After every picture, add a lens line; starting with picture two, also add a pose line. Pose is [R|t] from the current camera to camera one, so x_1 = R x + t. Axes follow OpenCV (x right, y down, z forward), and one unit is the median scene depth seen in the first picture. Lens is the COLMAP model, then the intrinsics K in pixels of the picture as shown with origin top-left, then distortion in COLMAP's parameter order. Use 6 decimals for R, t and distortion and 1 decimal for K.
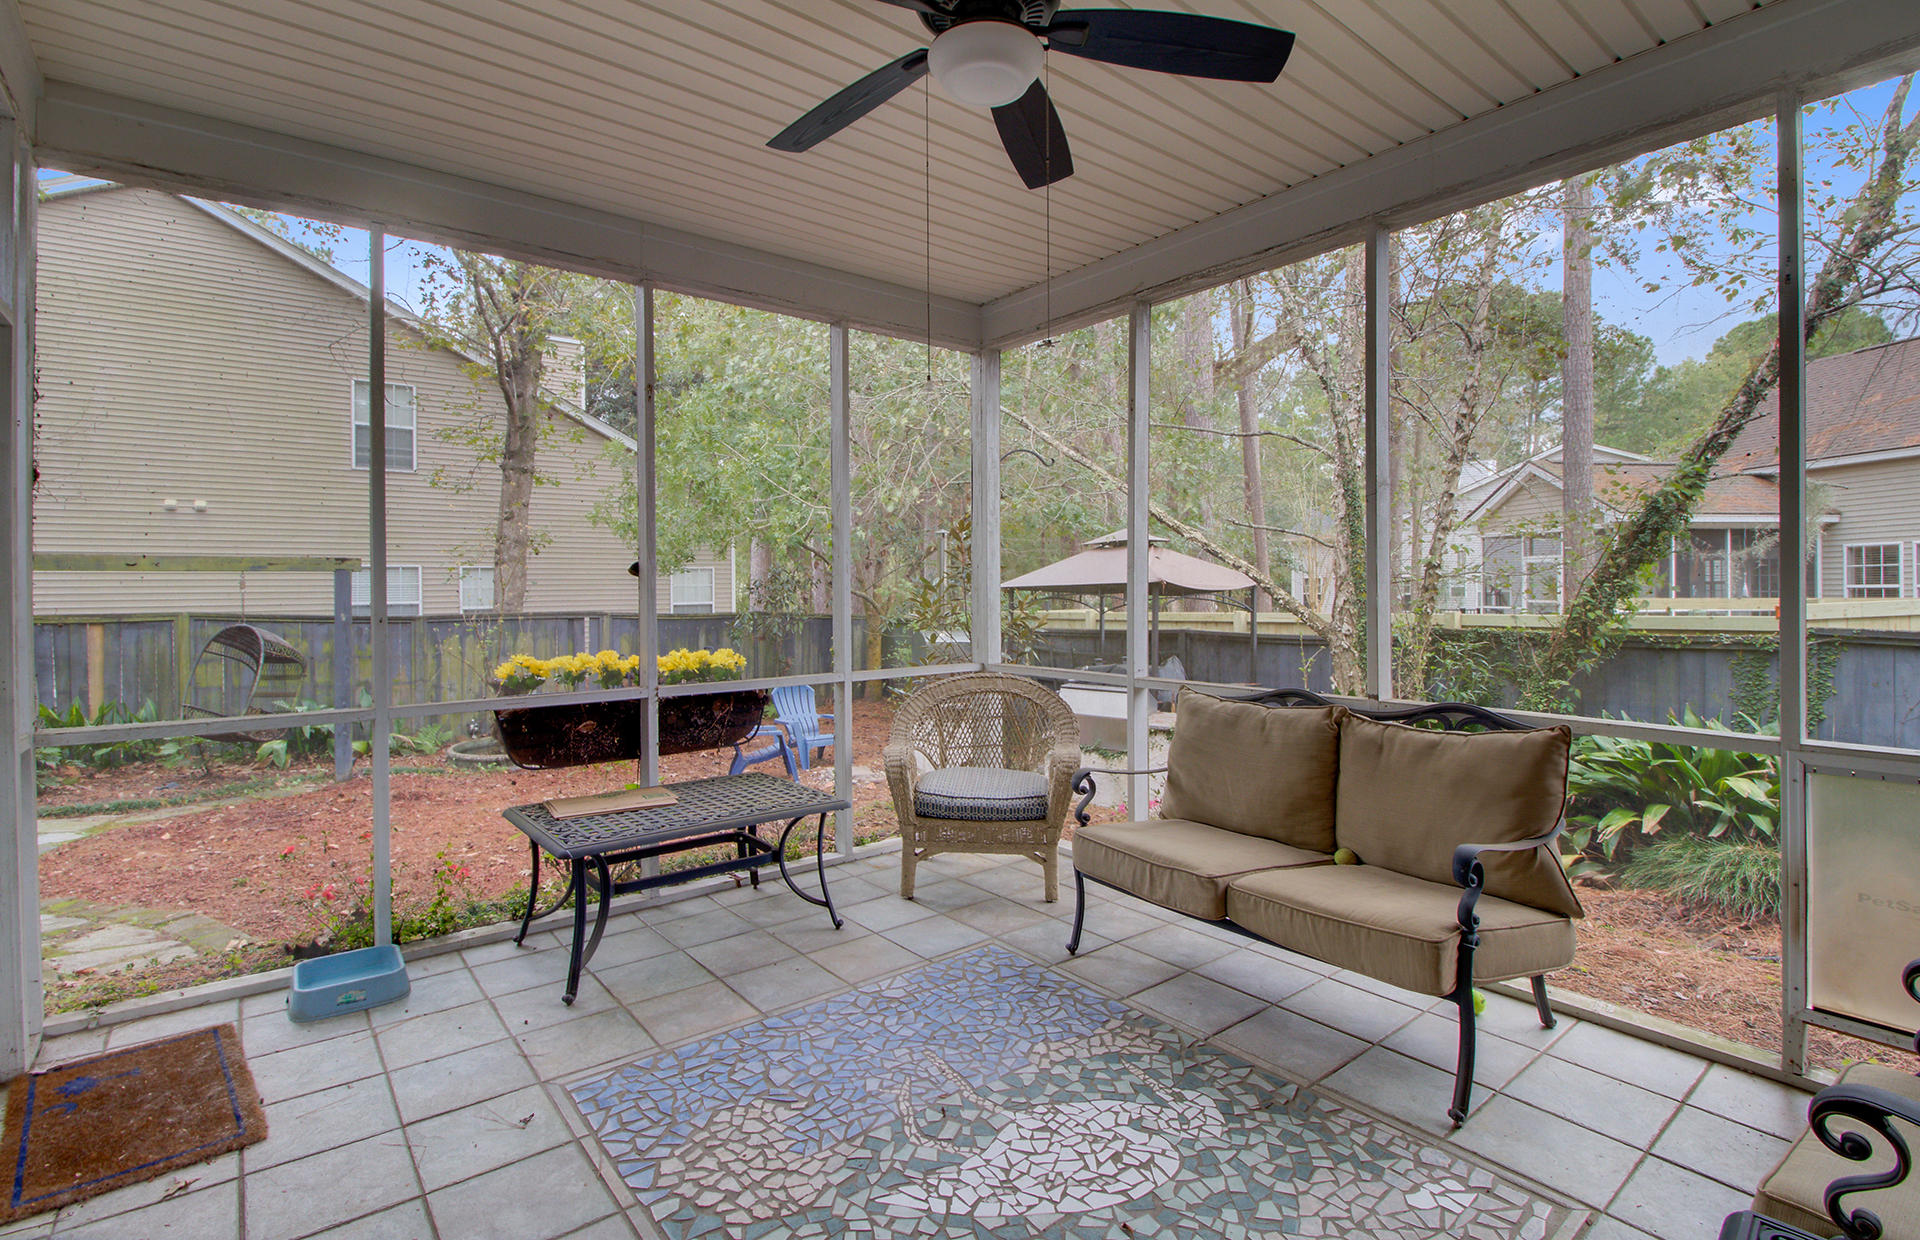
lens RADIAL K [[899.3, 0, 952.6], [0, 899.3, 605.2], [0, 0, 1]] dist [-0.008175, -0.006910]
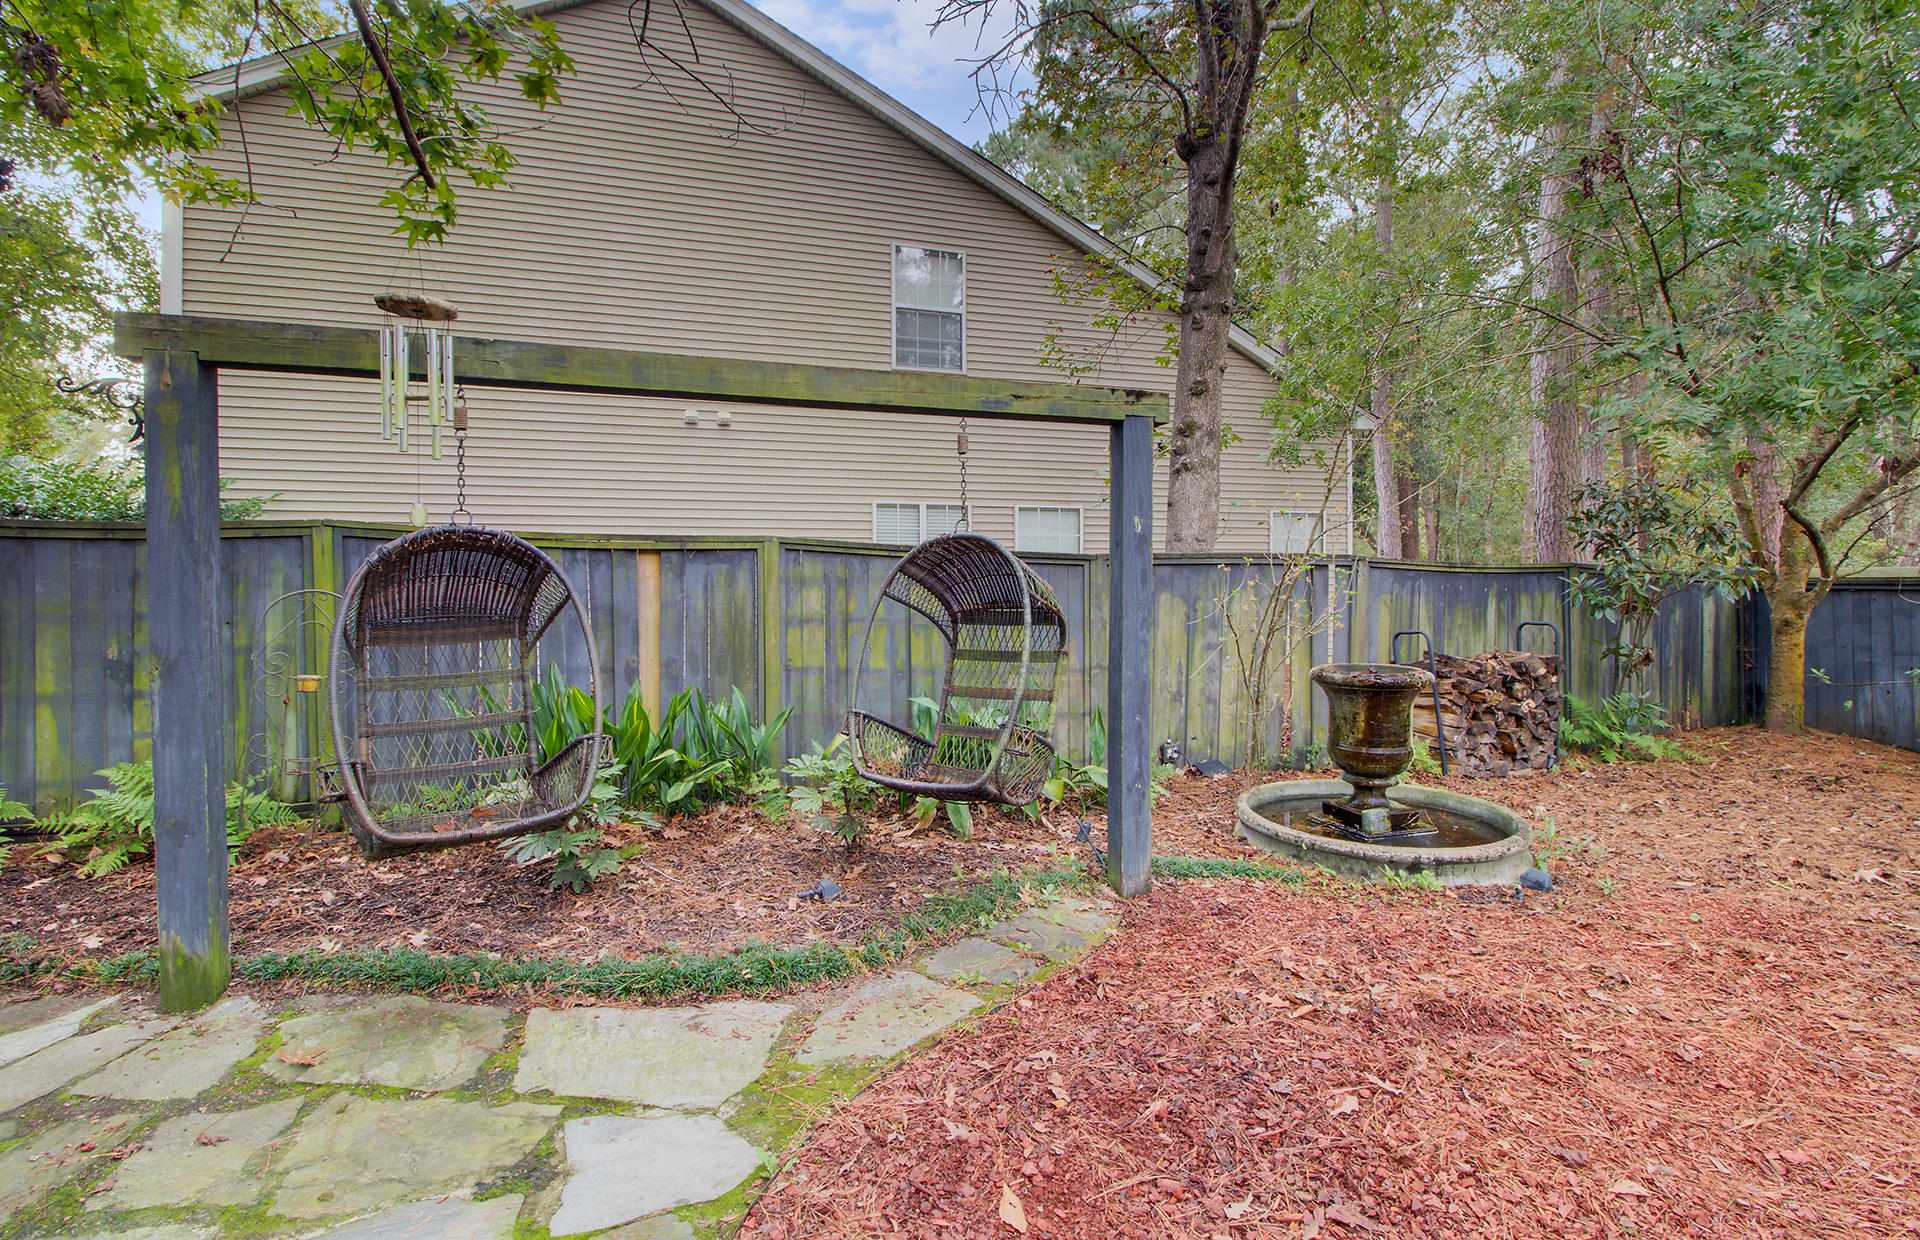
lens RADIAL K [[899.3, 0, 967.3], [0, 899.3, 615.8], [0, 0, 1]] dist [-0.008175, -0.006910]
pose [[0.941191, 0.019205, -0.337328, -0.565870], [-0.010686, 0.999576, 0.027093, 0.043441], [0.337705, -0.021895, 0.940997, 0.513229]]
